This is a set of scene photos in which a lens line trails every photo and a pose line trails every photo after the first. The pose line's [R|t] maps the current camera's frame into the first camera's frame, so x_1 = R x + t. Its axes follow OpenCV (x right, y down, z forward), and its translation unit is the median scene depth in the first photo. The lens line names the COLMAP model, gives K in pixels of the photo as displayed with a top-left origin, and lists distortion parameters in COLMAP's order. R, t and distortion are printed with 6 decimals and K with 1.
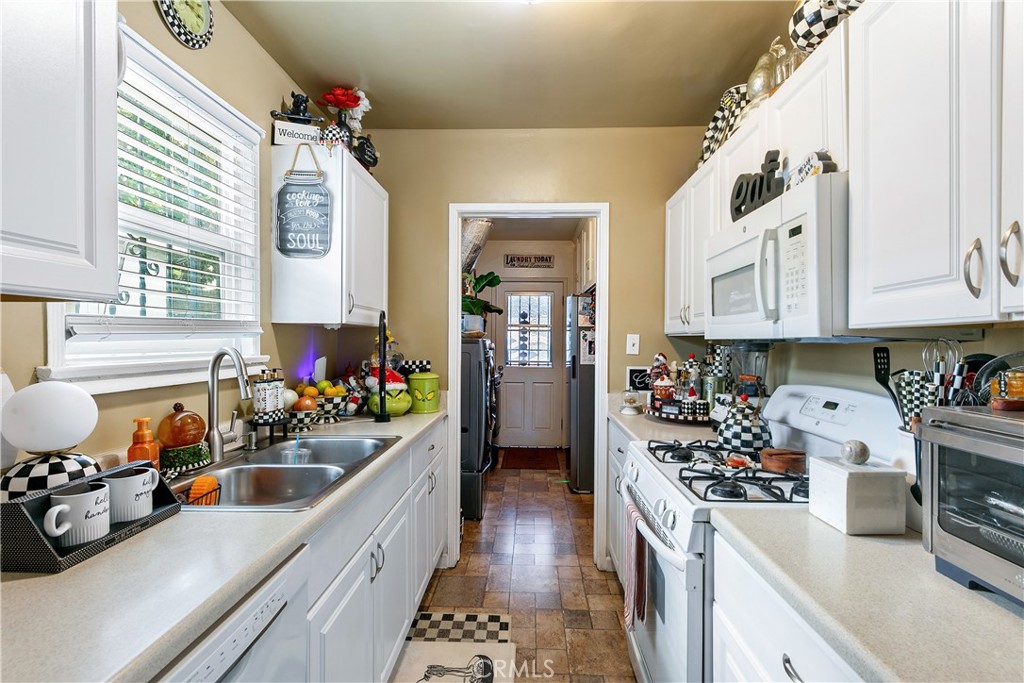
lens RADIAL K [[476.2, 0, 518.9], [0, 476.2, 349.1], [0, 0, 1]] dist [0.014147, -0.011171]
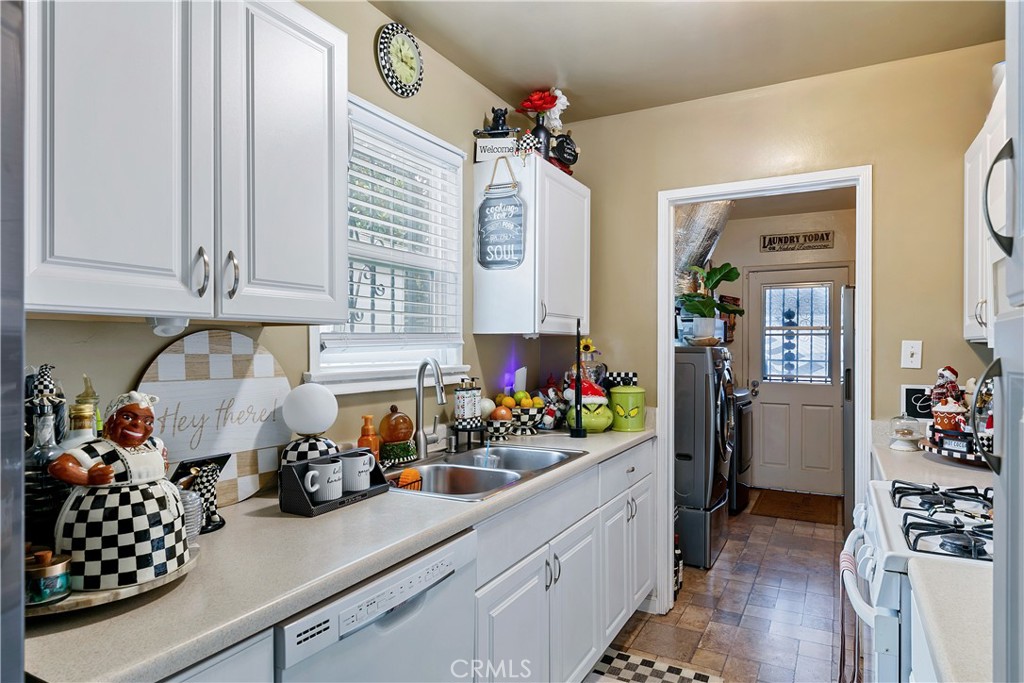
lens RADIAL K [[609.6, 0, 507.8], [0, 609.6, 351.4], [0, 0, 1]] dist [0.003112, -0.000030]
pose [[0.888815, -0.001845, -0.458262, 0.149763], [-0.003380, 0.999938, -0.010581, -0.002779], [0.458253, 0.010954, 0.888754, -0.136433]]
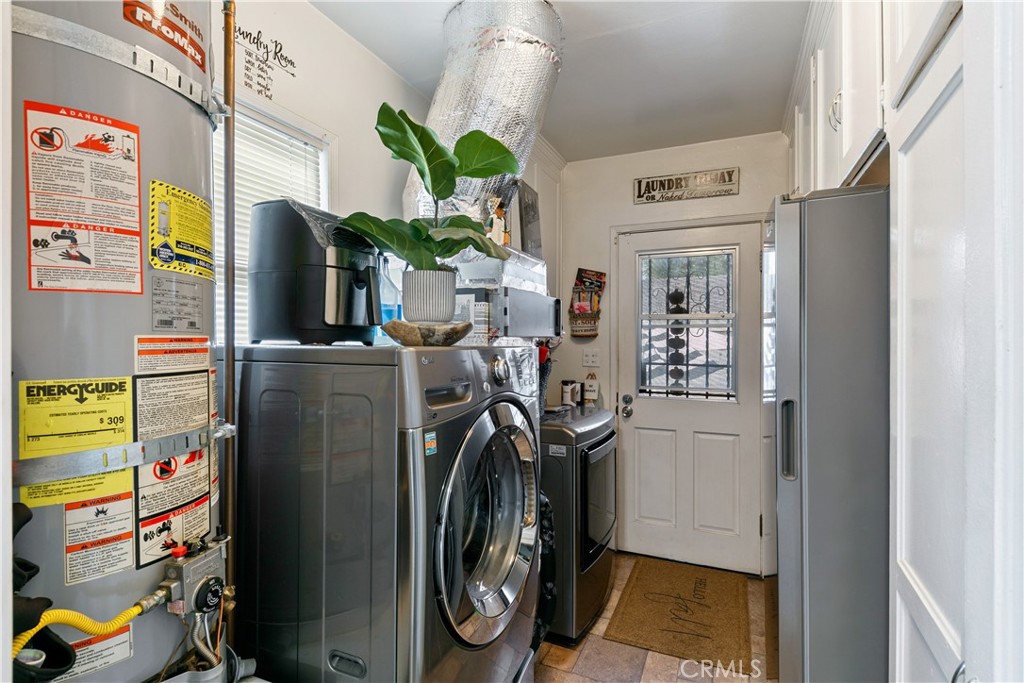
lens RADIAL K [[476.2, 0, 518.9], [0, 476.2, 349.1], [0, 0, 1]] dist [0.014147, -0.011171]
pose [[0.921550, -0.004005, -0.388238, 0.141667], [0.000231, 0.999952, -0.009767, -0.026609], [0.388259, 0.008911, 0.921507, 1.231368]]
